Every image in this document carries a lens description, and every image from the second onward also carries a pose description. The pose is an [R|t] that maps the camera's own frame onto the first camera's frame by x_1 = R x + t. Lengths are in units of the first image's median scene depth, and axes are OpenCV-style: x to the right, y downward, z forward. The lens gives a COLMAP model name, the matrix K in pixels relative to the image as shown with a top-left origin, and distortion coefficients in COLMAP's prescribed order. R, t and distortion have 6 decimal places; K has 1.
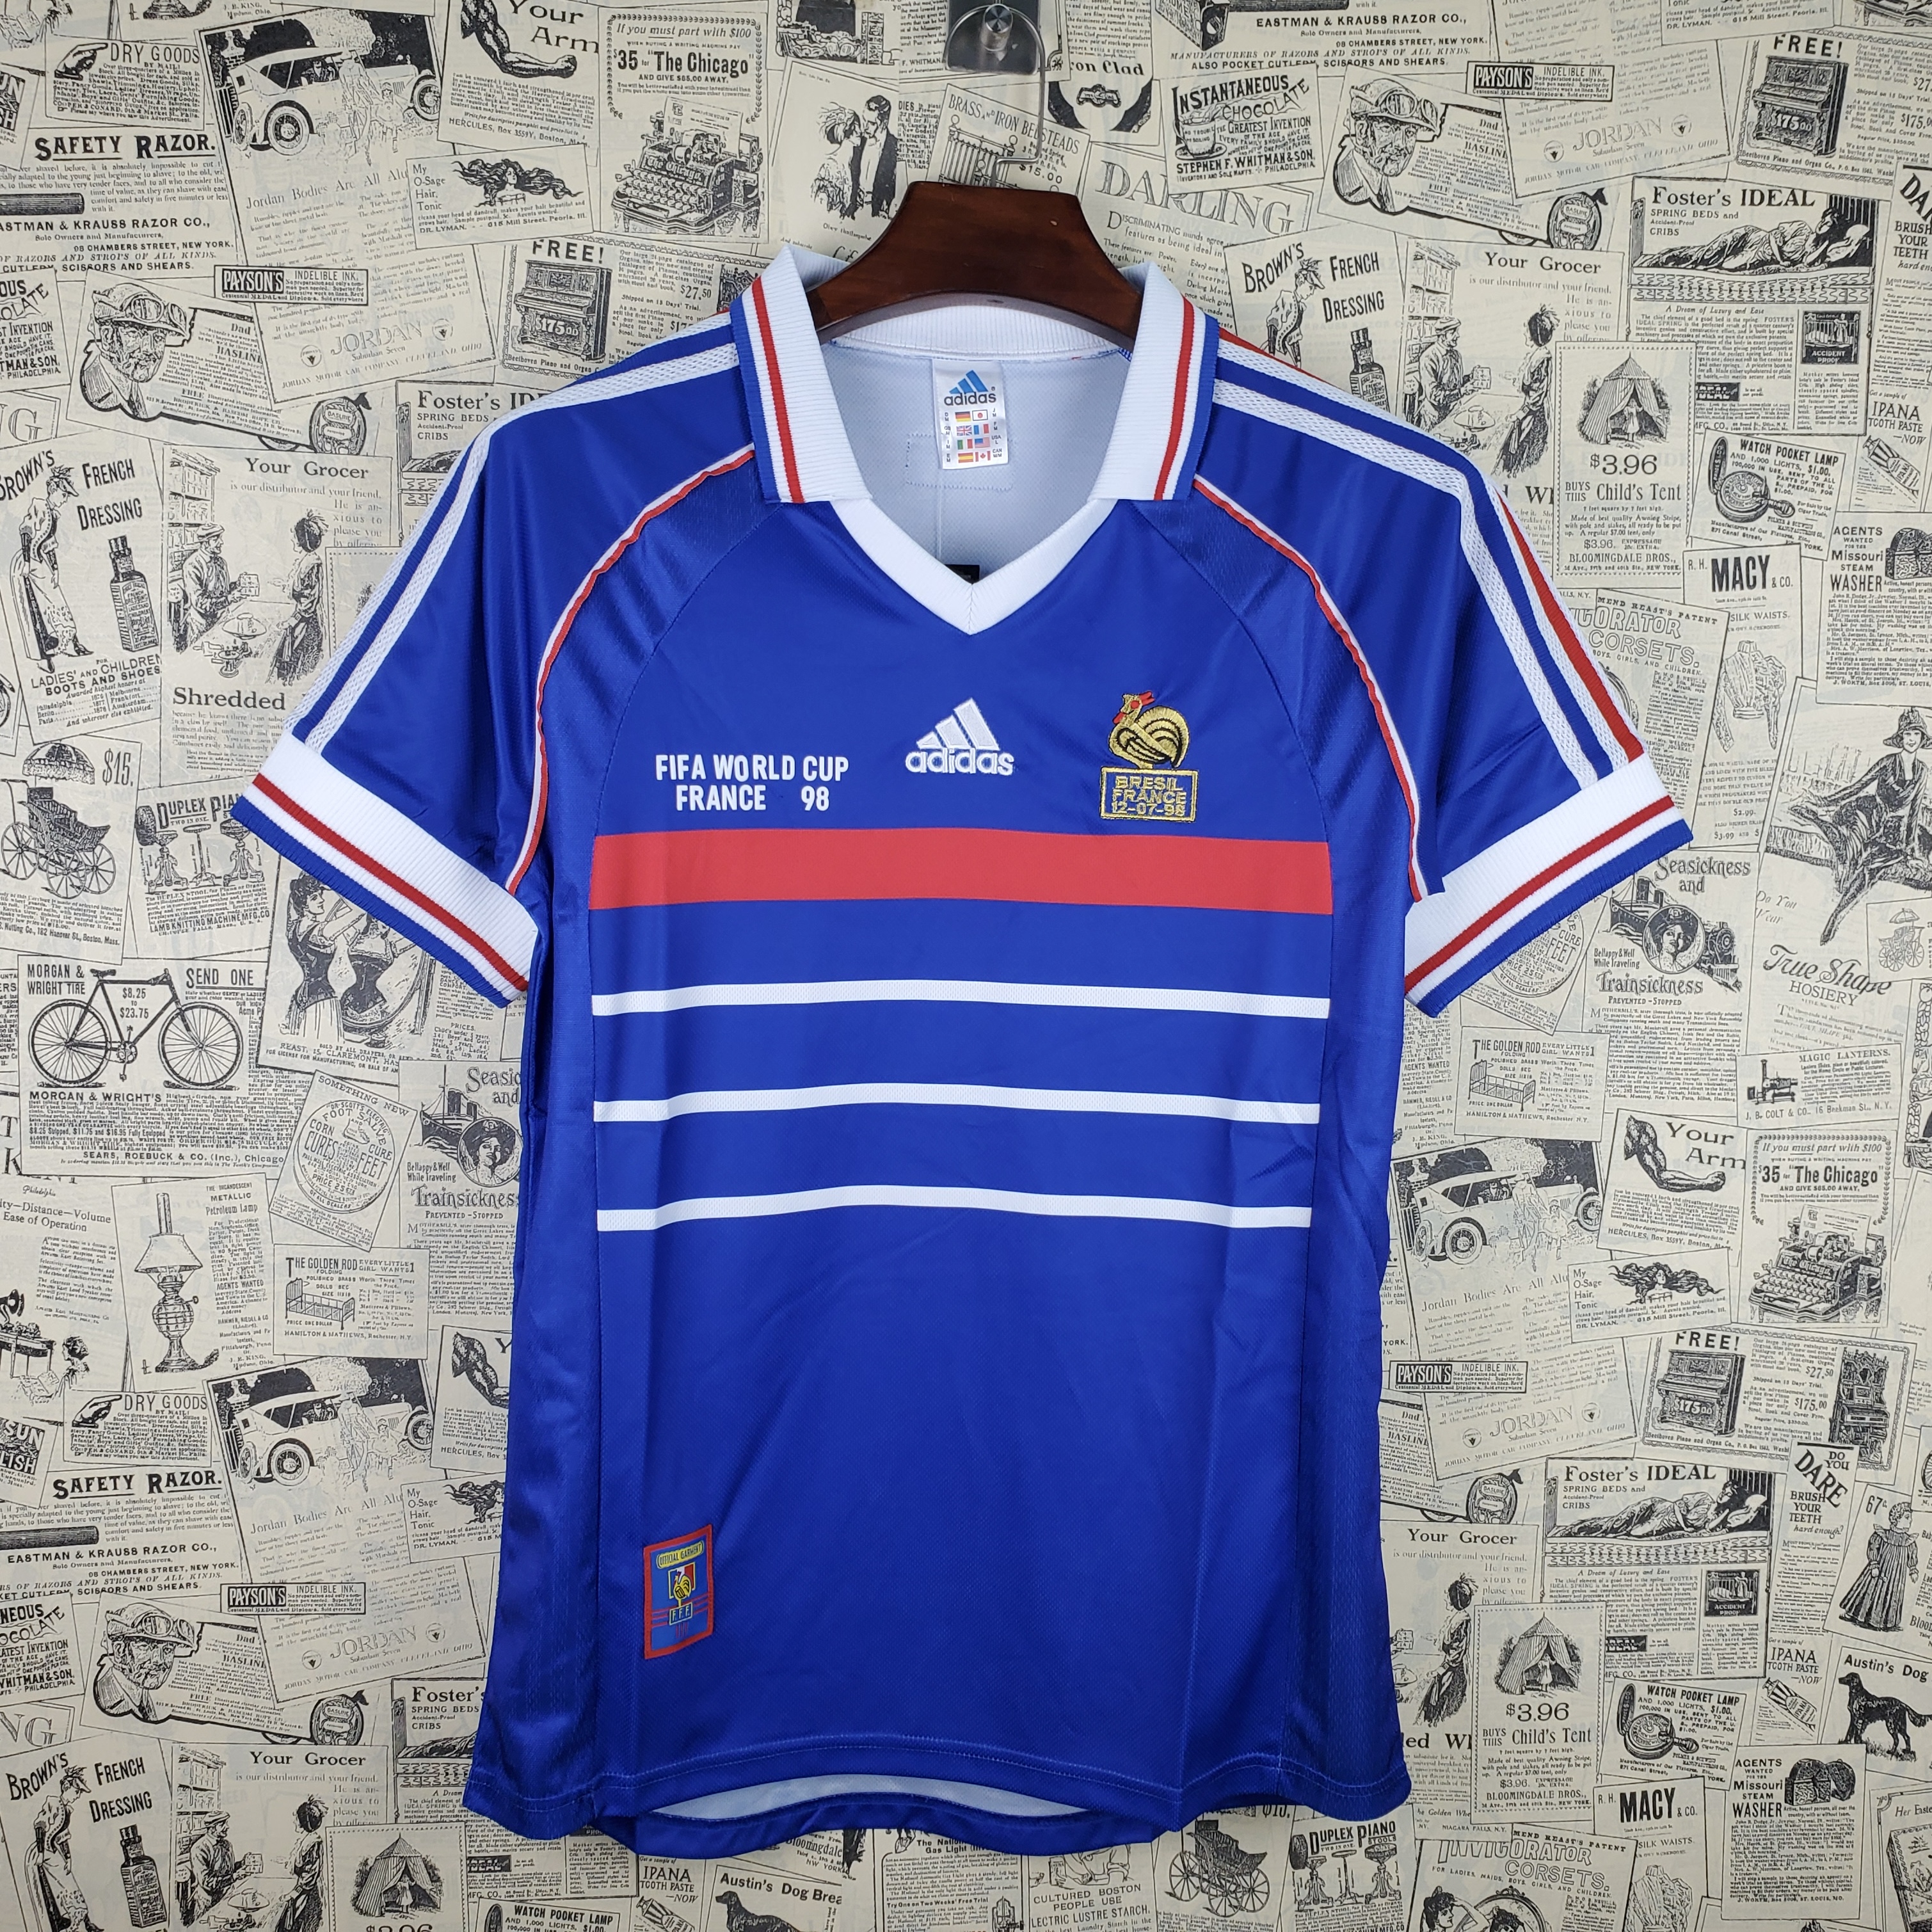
lens RADIAL K [[2056.8, 0, 931.0], [0, 2056.8, 991.5], [0, 0, 1]] dist [0.092659, -0.230408]
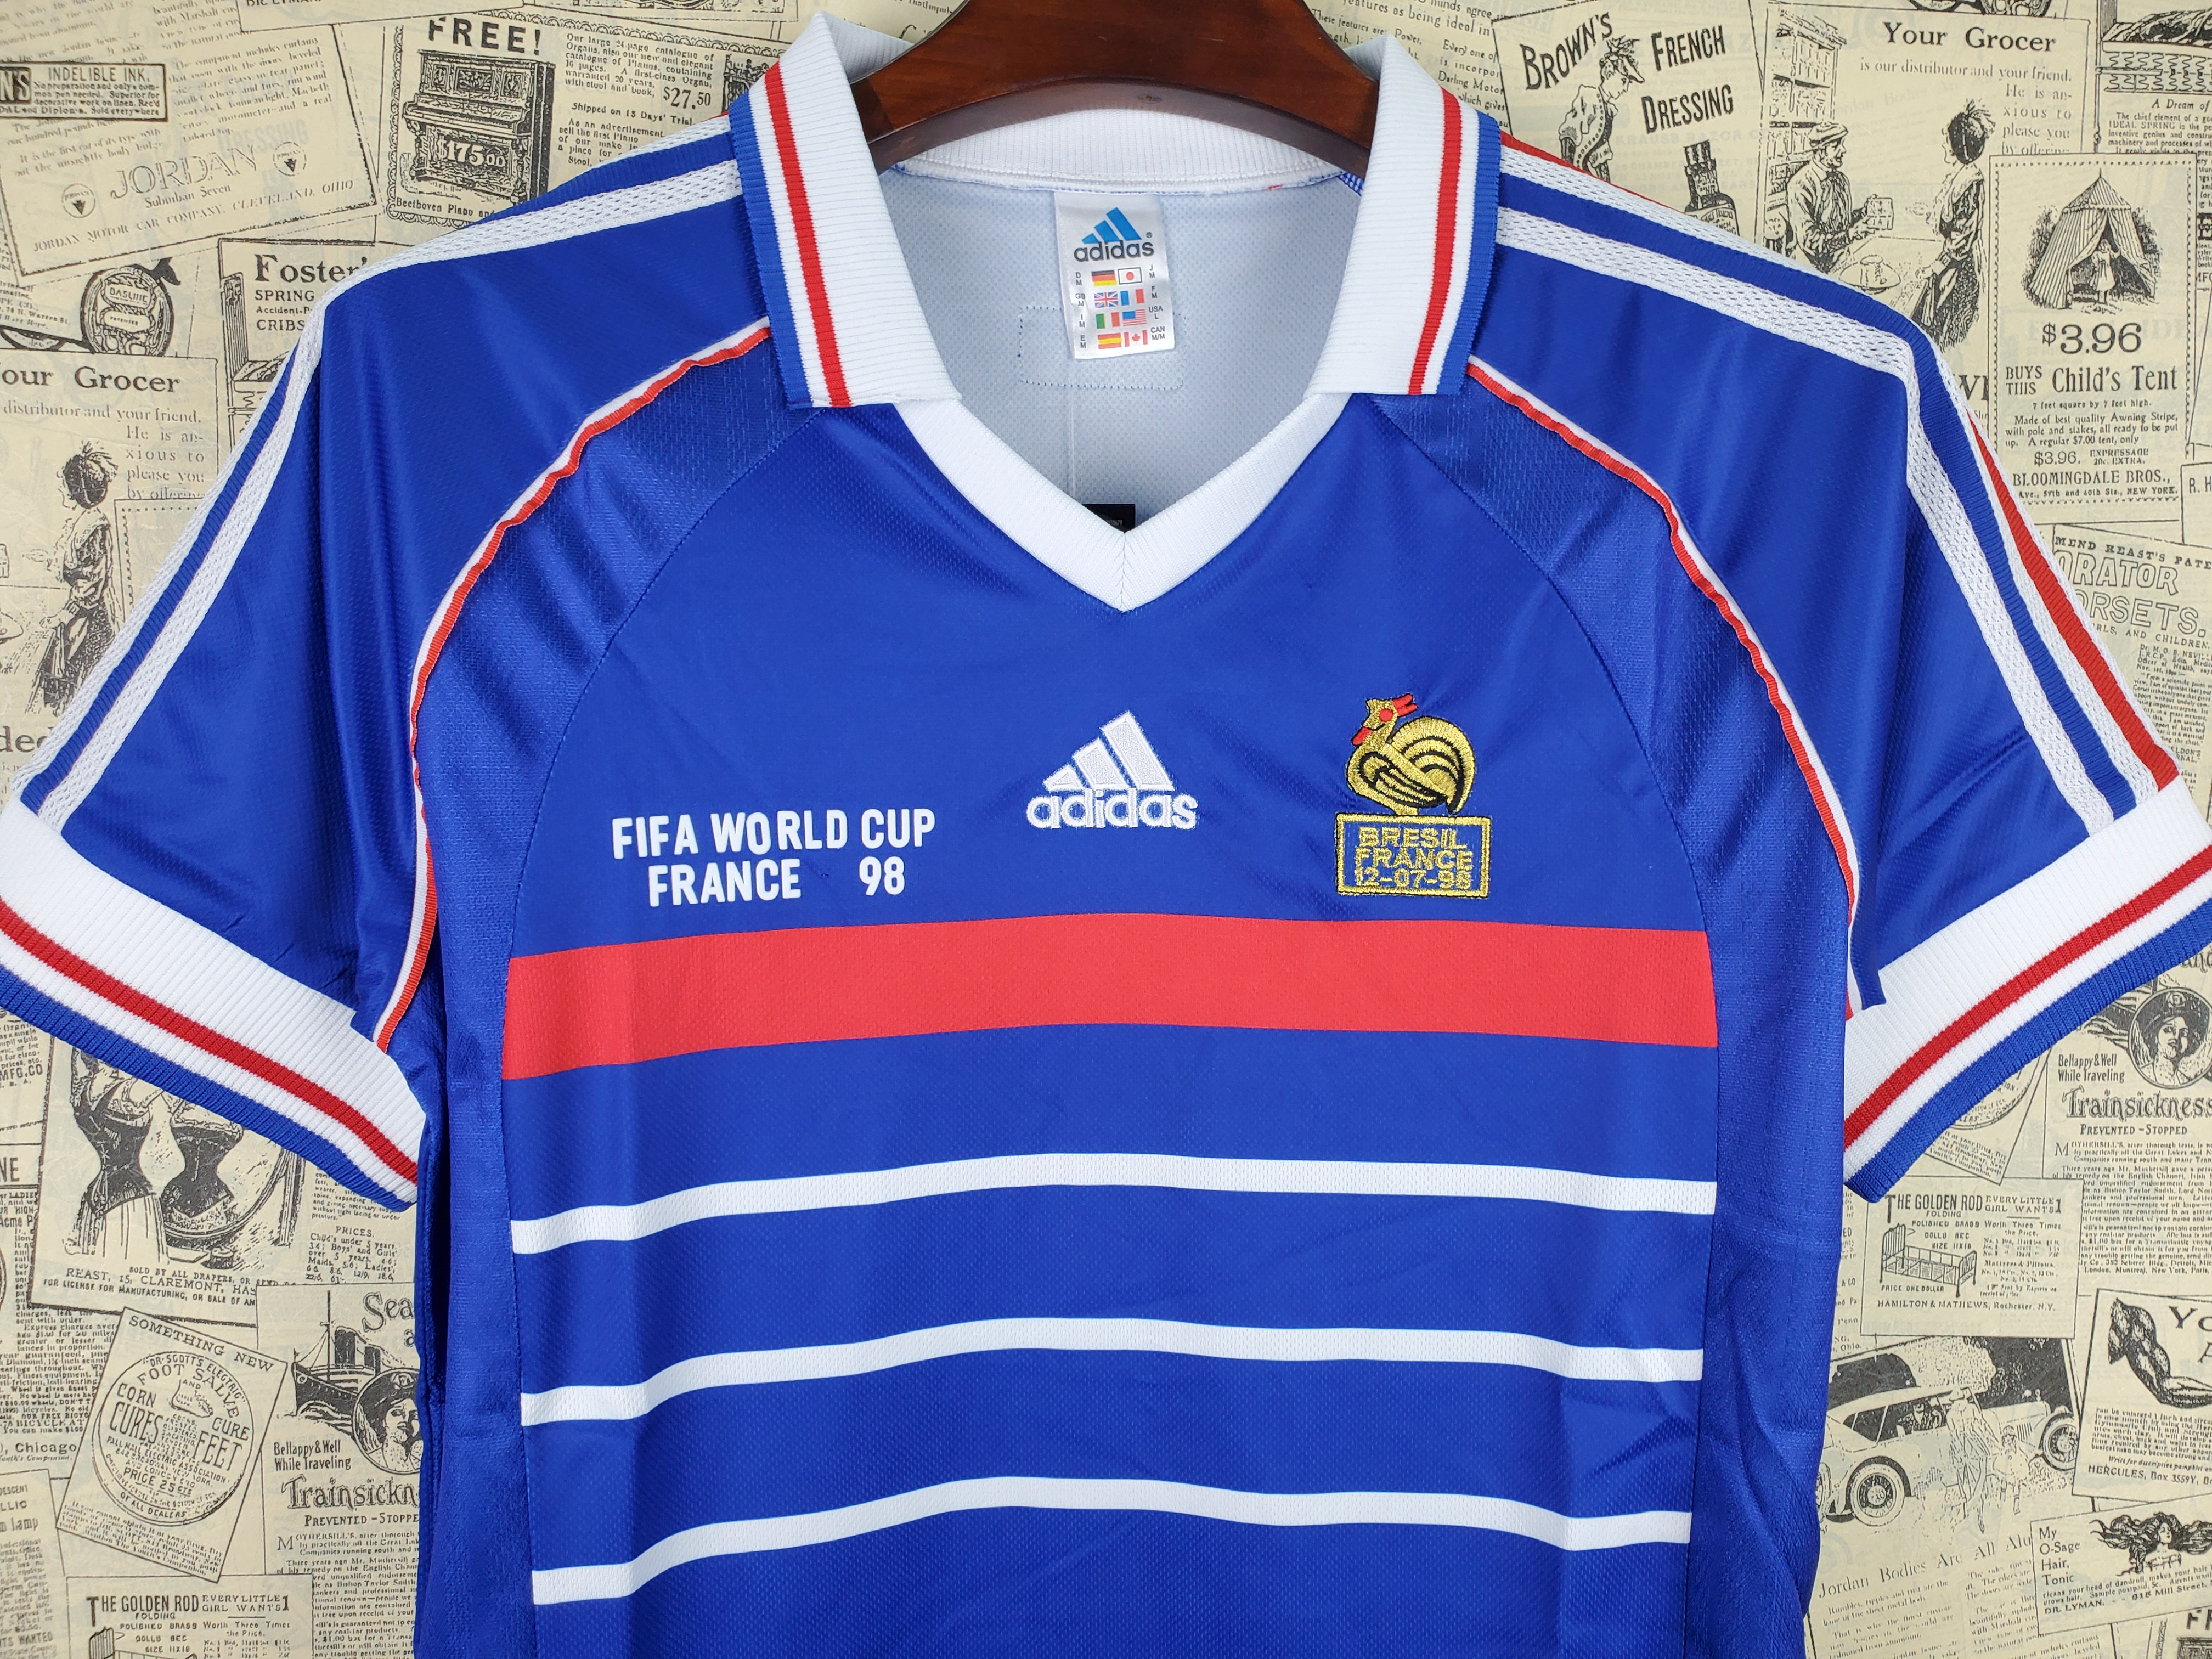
lens RADIAL K [[1711.9, 0, 1098.1], [0, 1711.9, 861.5], [0, 0, 1]] dist [0.040334, -0.020062]
pose [[0.999697, -0.024024, 0.005313, 0.006459], [0.024206, 0.999012, -0.037276, -0.075051], [-0.004413, 0.037393, 0.999291, 0.466077]]
